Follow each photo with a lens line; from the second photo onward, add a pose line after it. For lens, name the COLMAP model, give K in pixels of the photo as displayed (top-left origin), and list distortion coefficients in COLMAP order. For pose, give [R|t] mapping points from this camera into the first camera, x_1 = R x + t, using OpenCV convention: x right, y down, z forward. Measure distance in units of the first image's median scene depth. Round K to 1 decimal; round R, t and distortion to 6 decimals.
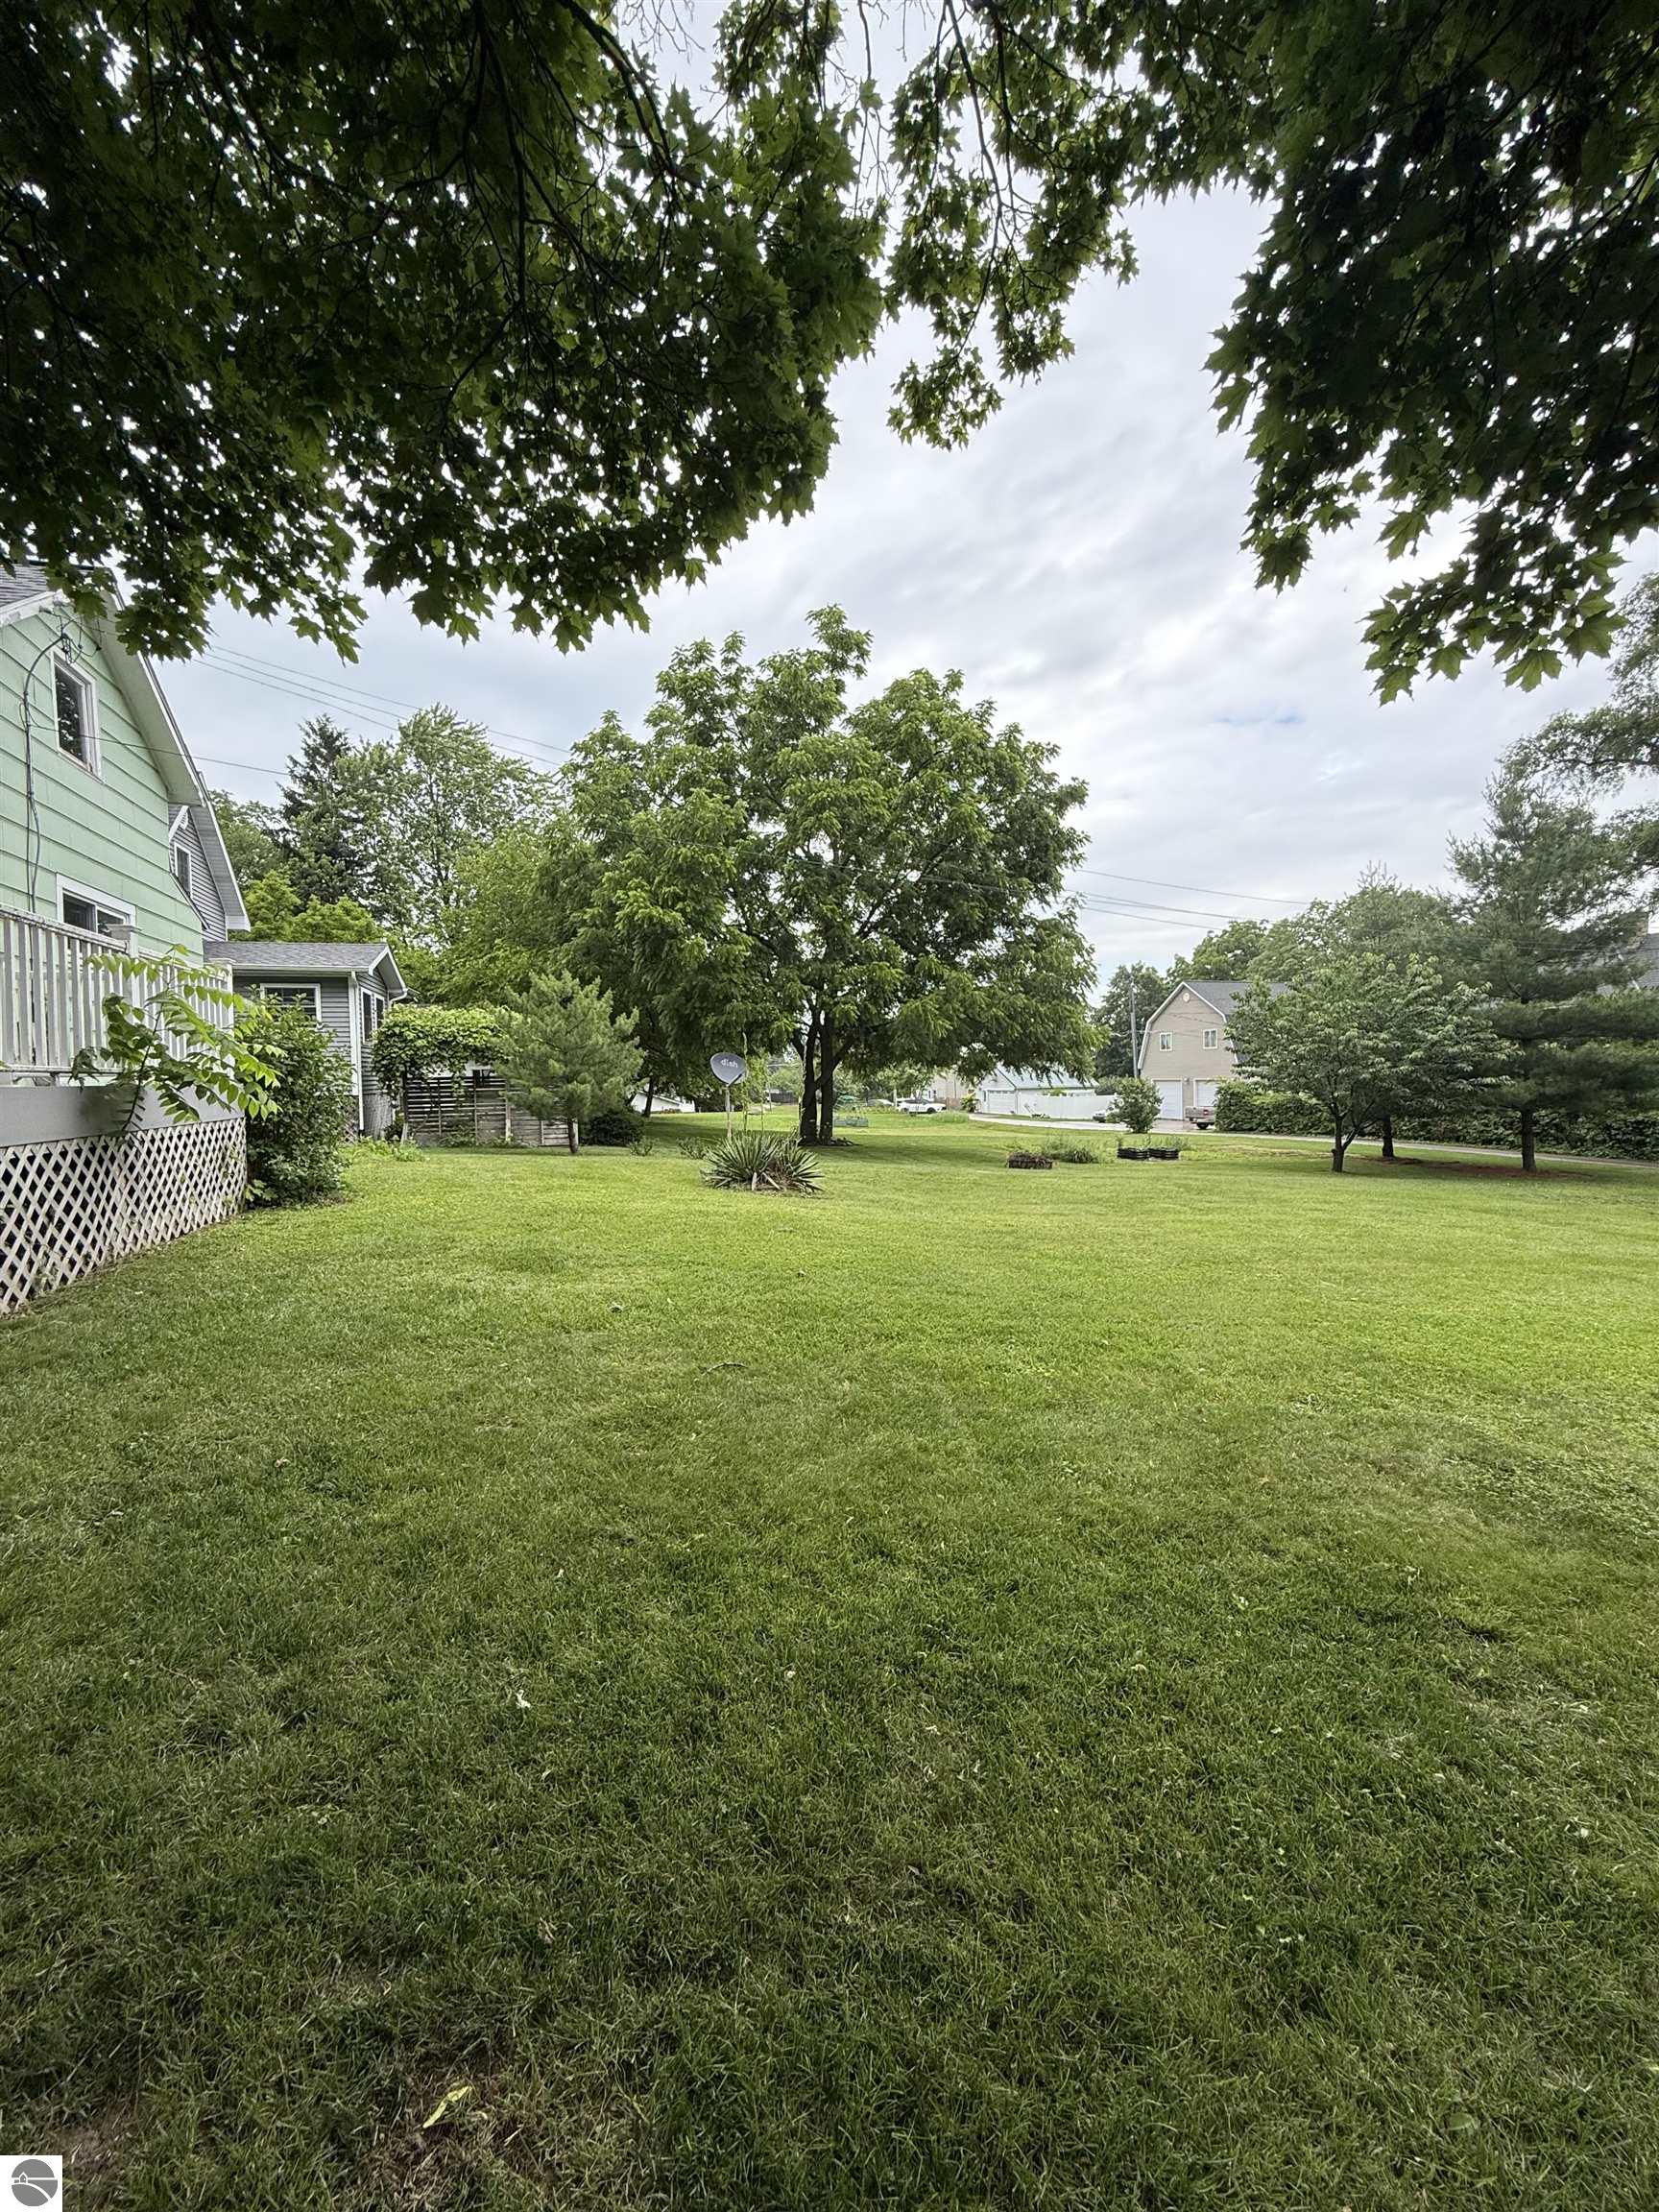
lens RADIAL K [[879.5, 0, 825.3], [0, 879.5, 1100.0], [0, 0, 1]] dist [0.000127, 0.000347]
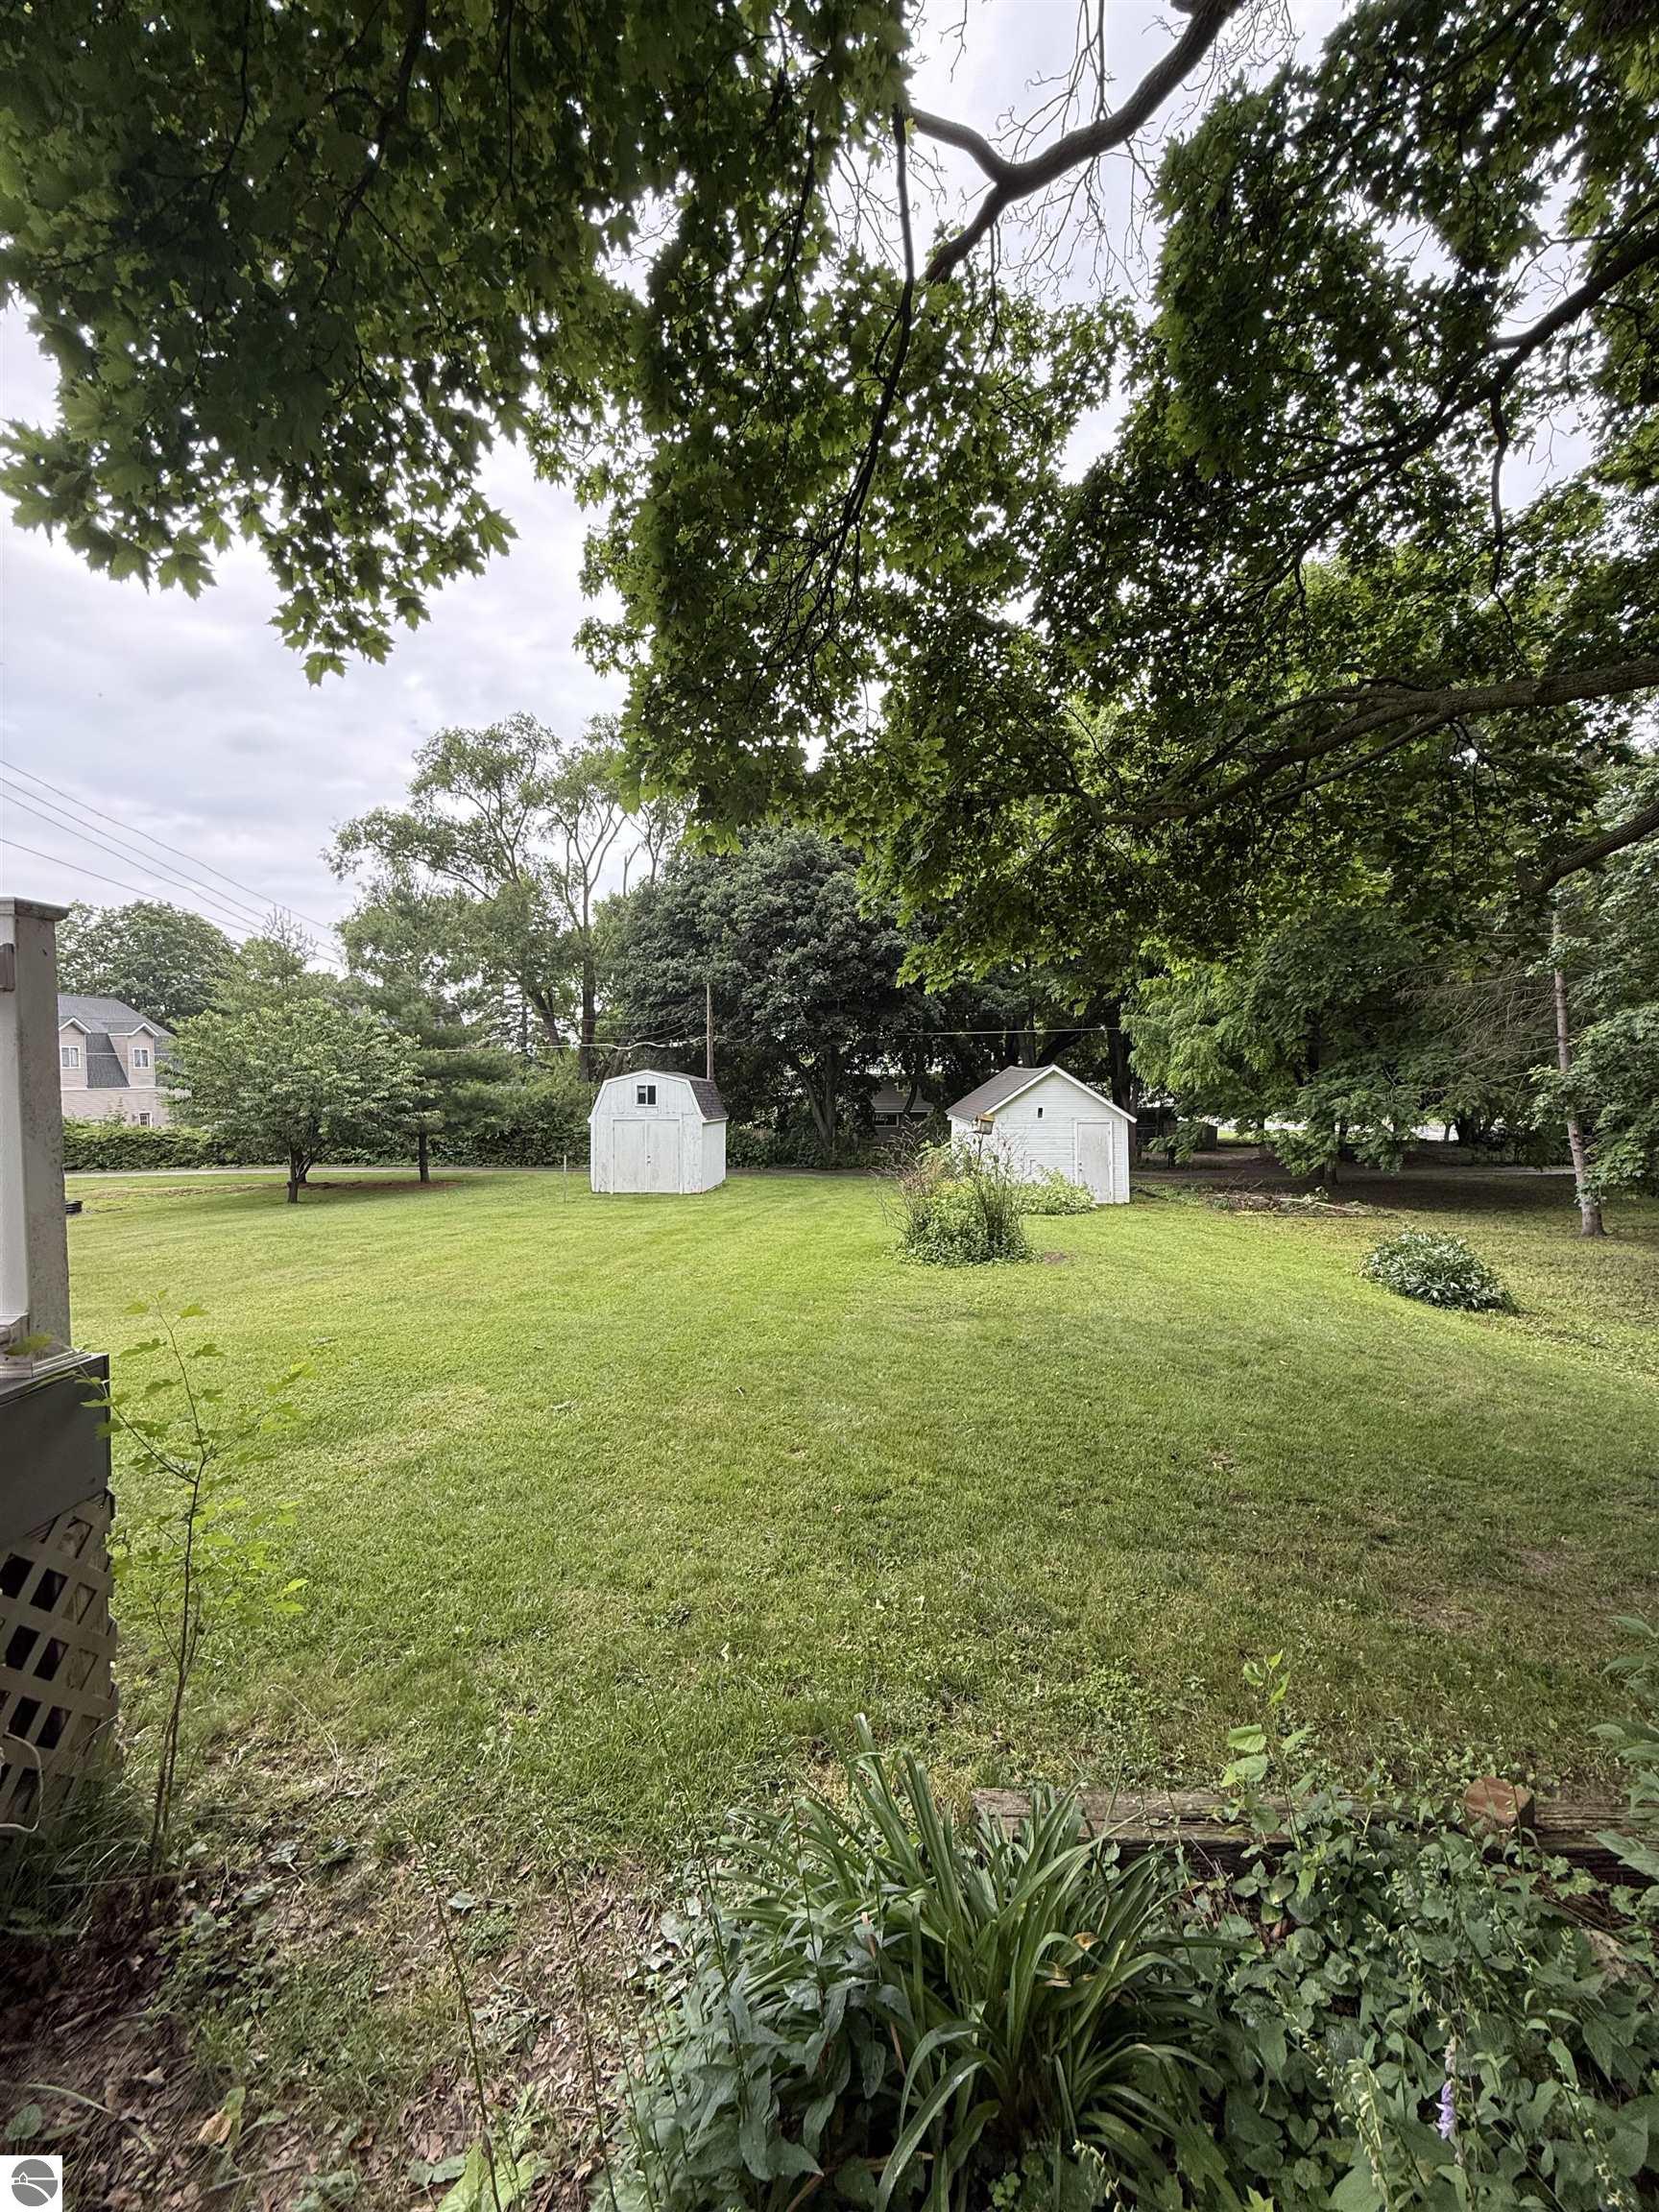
lens RADIAL K [[879.5, 0, 825.3], [0, 879.5, 1100.0], [0, 0, 1]] dist [0.000127, 0.000347]
pose [[0.293941, -0.015544, 0.955697, -0.208464], [0.033819, 0.999411, 0.005854, -0.022692], [-0.955225, 0.030600, 0.294293, 0.069936]]
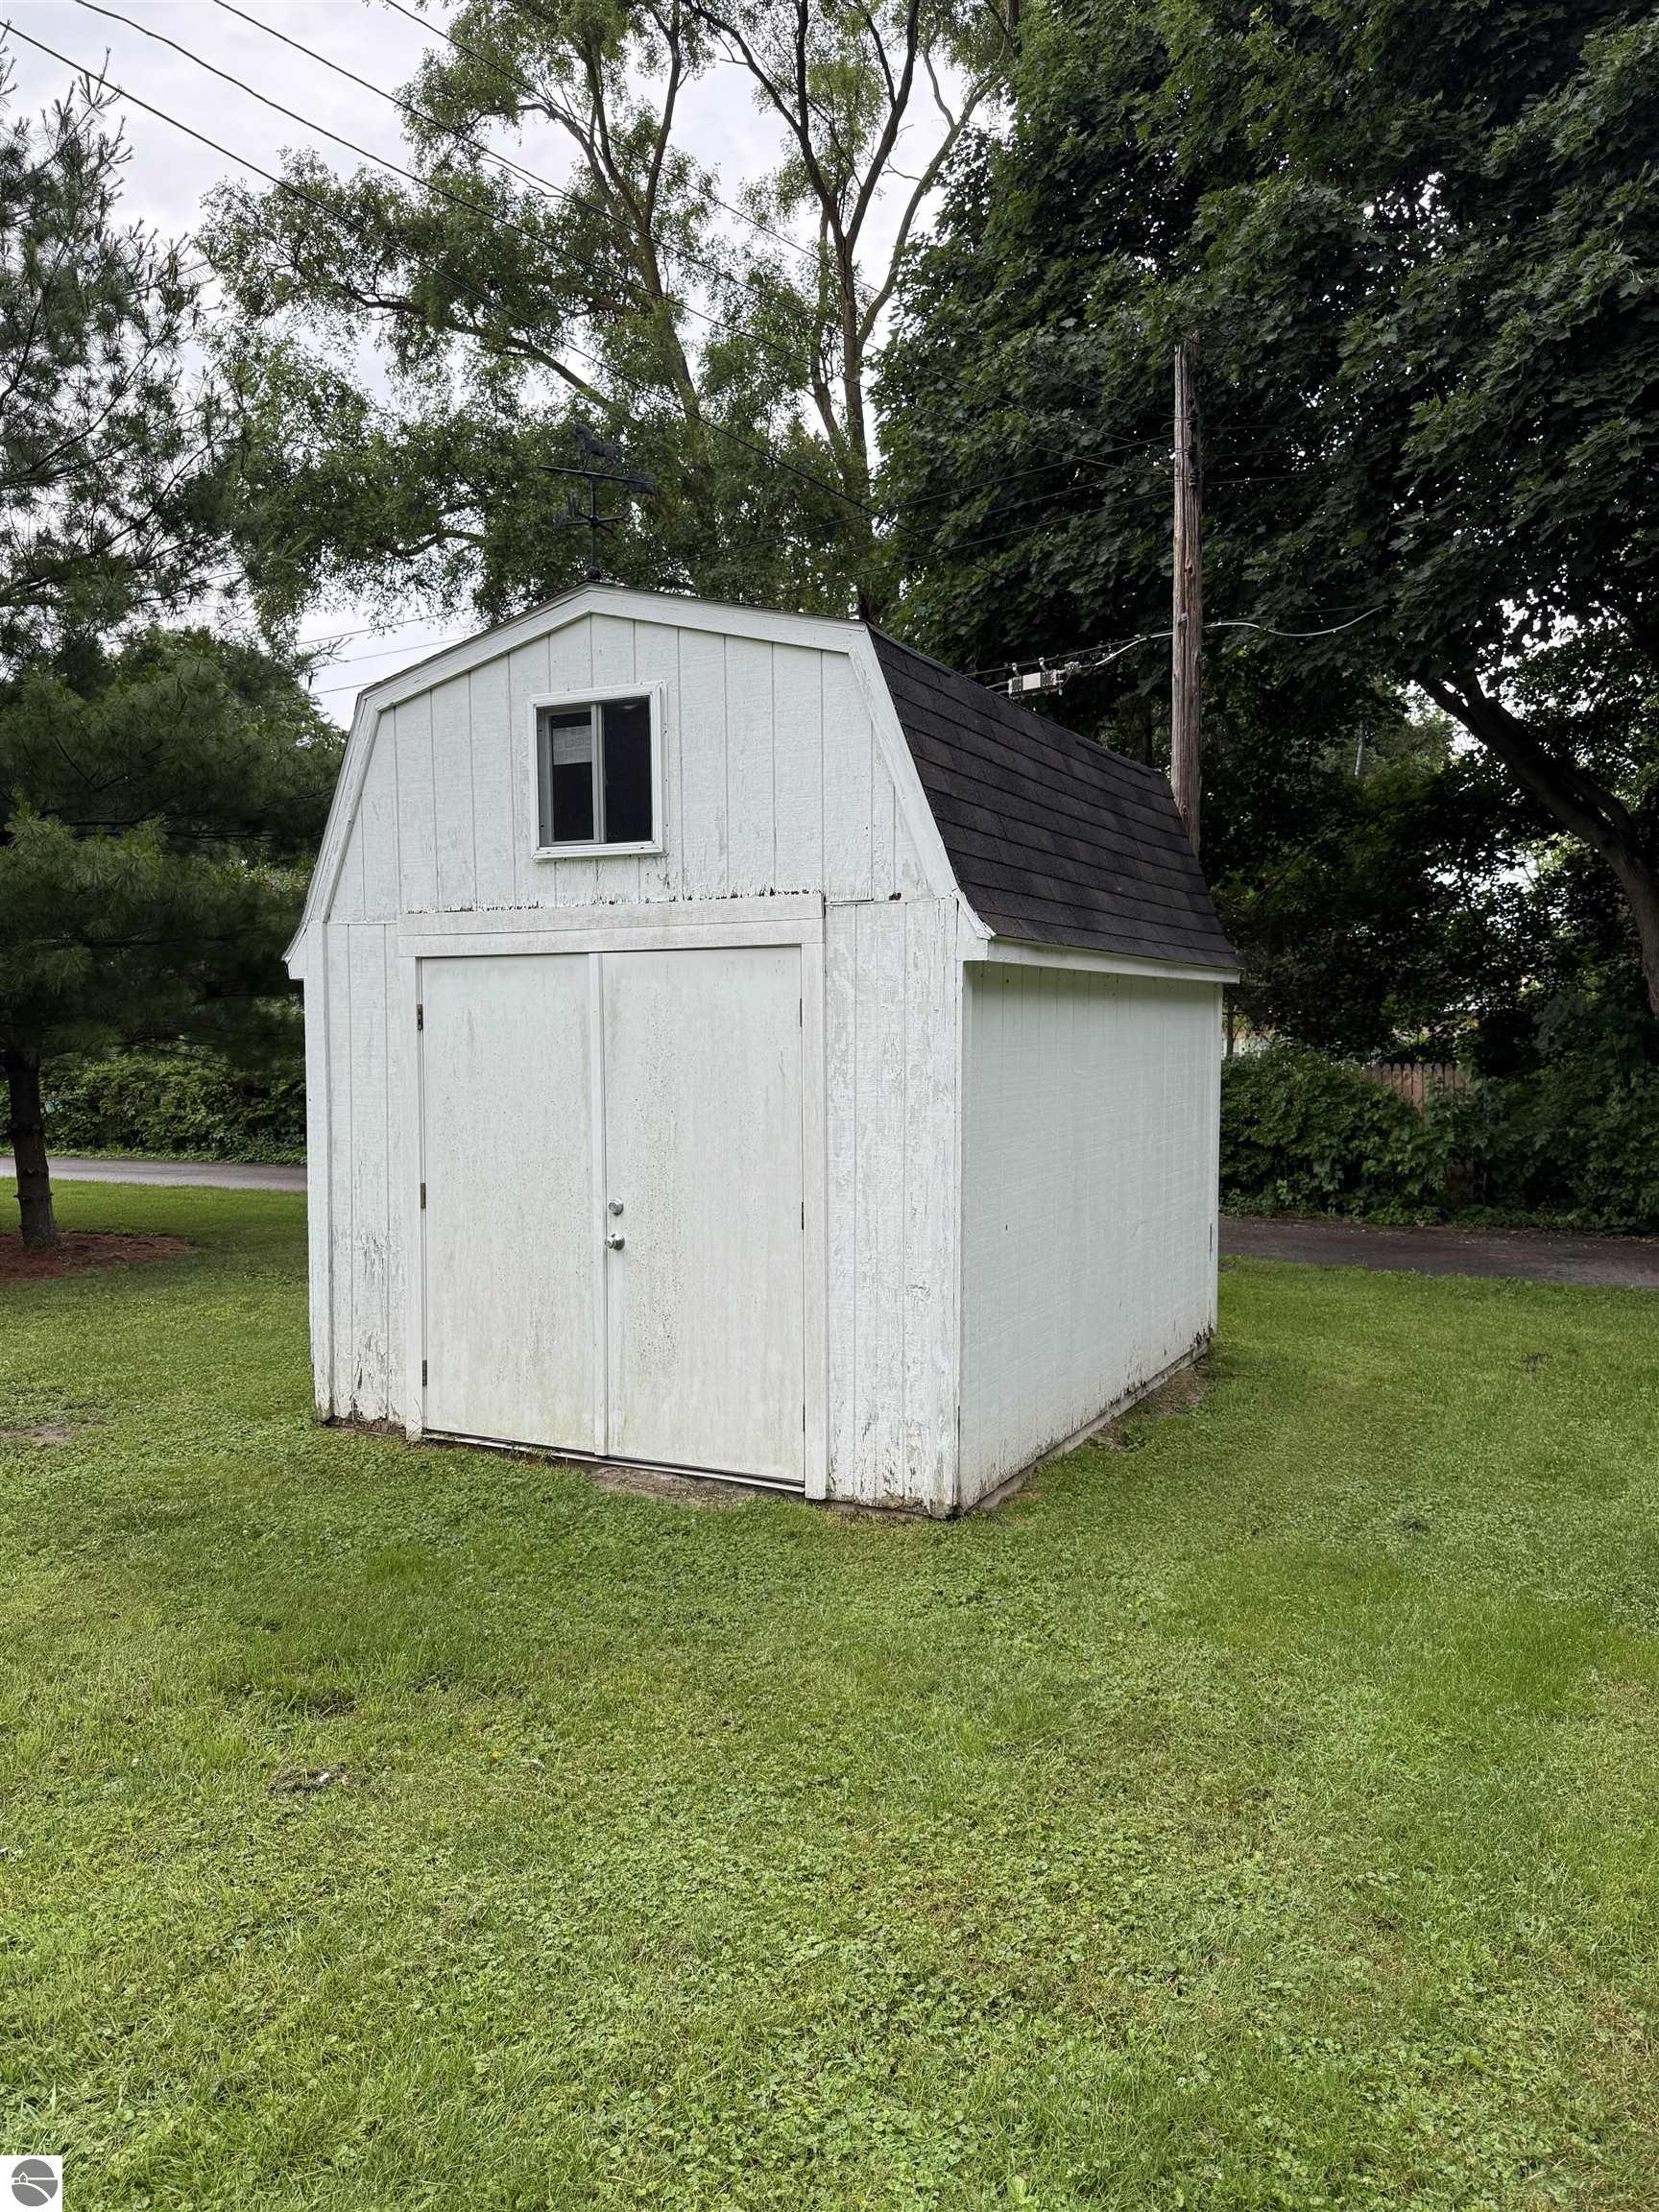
lens RADIAL K [[1556.1, 0, 829.5], [0, 1556.1, 1106.0], [0, 0, 1]] dist [0.048489, 0.000332]
pose [[0.659880, -0.050505, 0.749672, 0.503205], [0.032755, 0.998723, 0.038452, 0.014742], [-0.750657, -0.000818, 0.660692, 0.356670]]
